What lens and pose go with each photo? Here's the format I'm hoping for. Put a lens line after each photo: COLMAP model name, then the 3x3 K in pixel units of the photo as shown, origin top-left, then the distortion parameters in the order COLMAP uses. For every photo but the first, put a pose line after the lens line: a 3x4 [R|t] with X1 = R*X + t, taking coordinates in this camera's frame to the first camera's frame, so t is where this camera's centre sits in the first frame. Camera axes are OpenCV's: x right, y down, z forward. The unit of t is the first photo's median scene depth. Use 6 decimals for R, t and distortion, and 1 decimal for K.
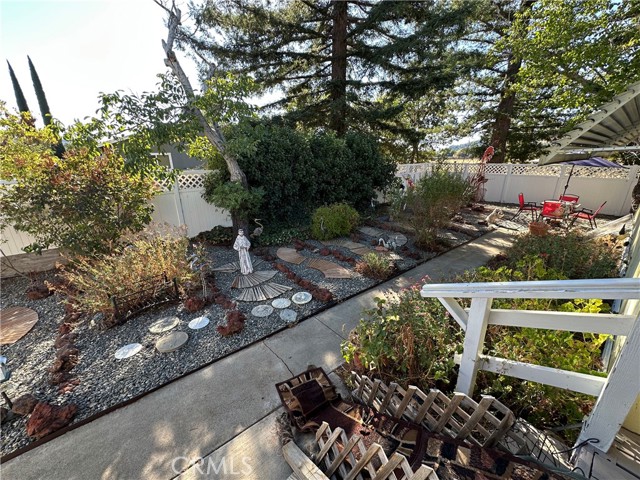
lens RADIAL K [[254.8, 0, 316.4], [0, 254.8, 239.2], [0, 0, 1]] dist [-0.009620, -0.000032]
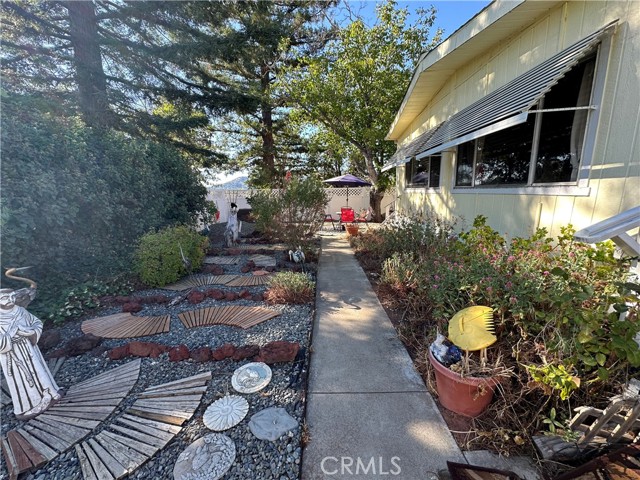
lens RADIAL K [[254.8, 0, 322.4], [0, 254.8, 240.6], [0, 0, 1]] dist [-0.009620, -0.000032]
pose [[0.627715, -0.135645, 0.766534, -0.219496], [0.244185, 0.969312, -0.028435, 0.009832], [-0.739153, 0.205025, 0.641574, 0.352292]]
